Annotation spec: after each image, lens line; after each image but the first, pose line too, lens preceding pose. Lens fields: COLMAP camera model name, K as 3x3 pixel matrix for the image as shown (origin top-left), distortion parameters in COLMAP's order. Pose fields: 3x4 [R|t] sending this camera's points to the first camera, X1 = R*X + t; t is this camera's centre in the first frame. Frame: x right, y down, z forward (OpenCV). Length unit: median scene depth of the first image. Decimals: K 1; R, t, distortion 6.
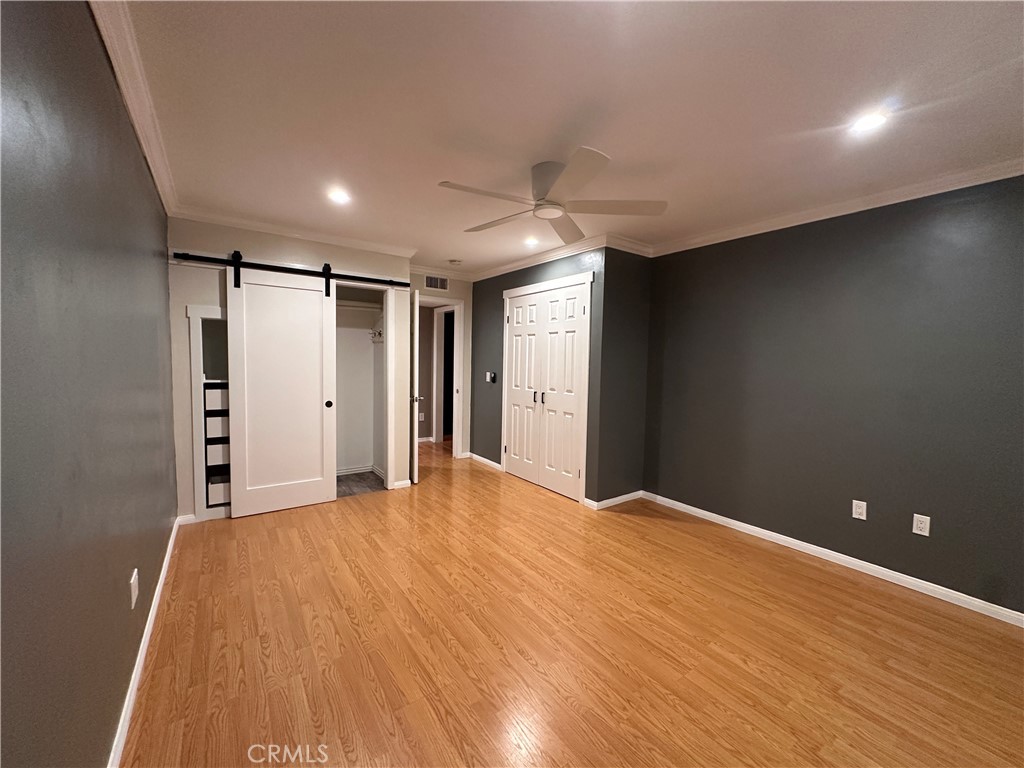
lens RADIAL K [[410.7, 0, 515.4], [0, 410.7, 377.3], [0, 0, 1]] dist [-0.007679, 0.000837]
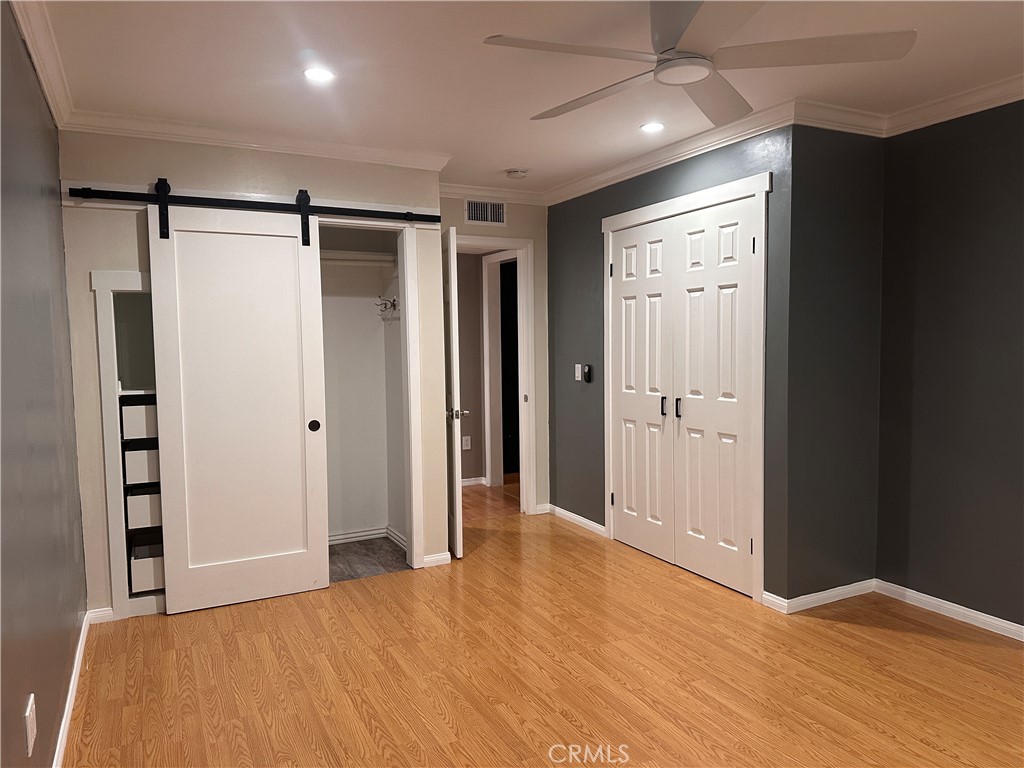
lens RADIAL K [[711.7, 0, 509.4], [0, 711.7, 381.4], [0, 0, 1]] dist [-0.011624, -0.022976]
pose [[0.986564, -0.024448, -0.161534, -0.005497], [0.026405, 0.999602, 0.009977, -0.002316], [0.161226, -0.014108, 0.986817, 0.029489]]
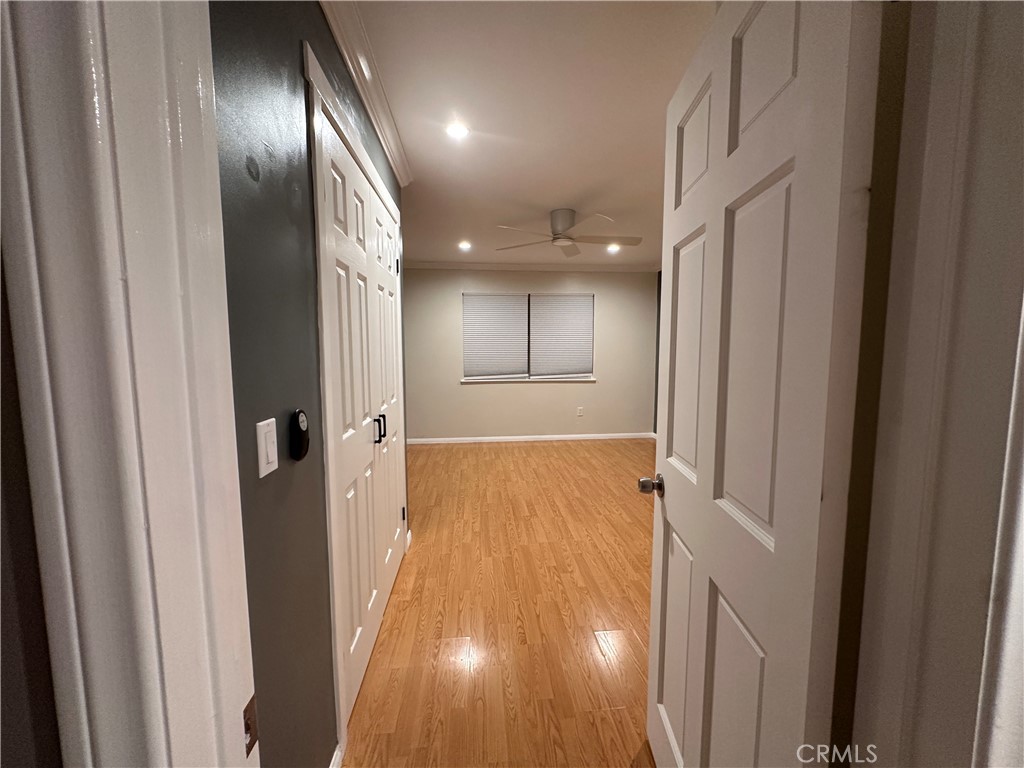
lens RADIAL K [[410.7, 0, 514.2], [0, 410.7, 385.2], [0, 0, 1]] dist [-0.007679, 0.000837]
pose [[-0.866383, -0.066770, 0.494896, -0.444572], [0.005655, 0.989646, 0.143420, -0.093433], [-0.499348, 0.127055, -0.857035, 2.054109]]
